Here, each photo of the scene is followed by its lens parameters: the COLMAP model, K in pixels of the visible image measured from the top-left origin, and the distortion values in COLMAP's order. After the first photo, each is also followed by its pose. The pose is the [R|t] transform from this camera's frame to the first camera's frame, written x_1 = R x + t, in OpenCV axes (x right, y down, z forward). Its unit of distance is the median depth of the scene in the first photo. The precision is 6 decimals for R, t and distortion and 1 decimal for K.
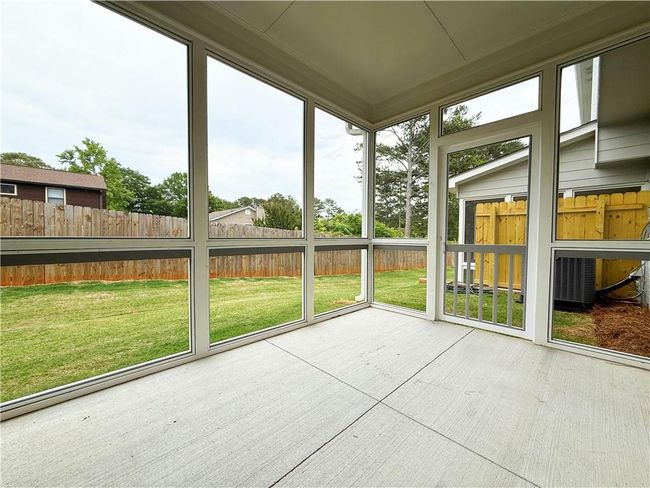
lens RADIAL K [[260.5, 0, 323.4], [0, 260.5, 241.5], [0, 0, 1]] dist [0.002678, 0.000015]
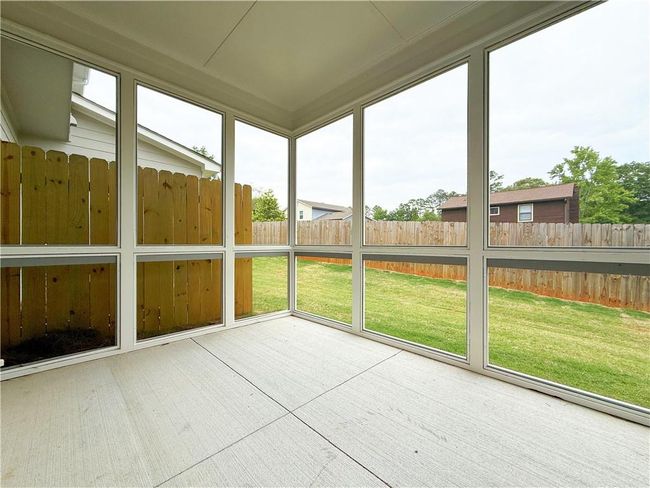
lens RADIAL K [[258.7, 0, 326.8], [0, 258.7, 246.6], [0, 0, 1]] dist [-0.001617, -0.000140]
pose [[0.026628, 0.004848, -0.999634, 0.568361], [-0.022481, 0.999738, 0.004250, -0.007105], [0.999393, 0.022359, 0.026730, 0.526555]]
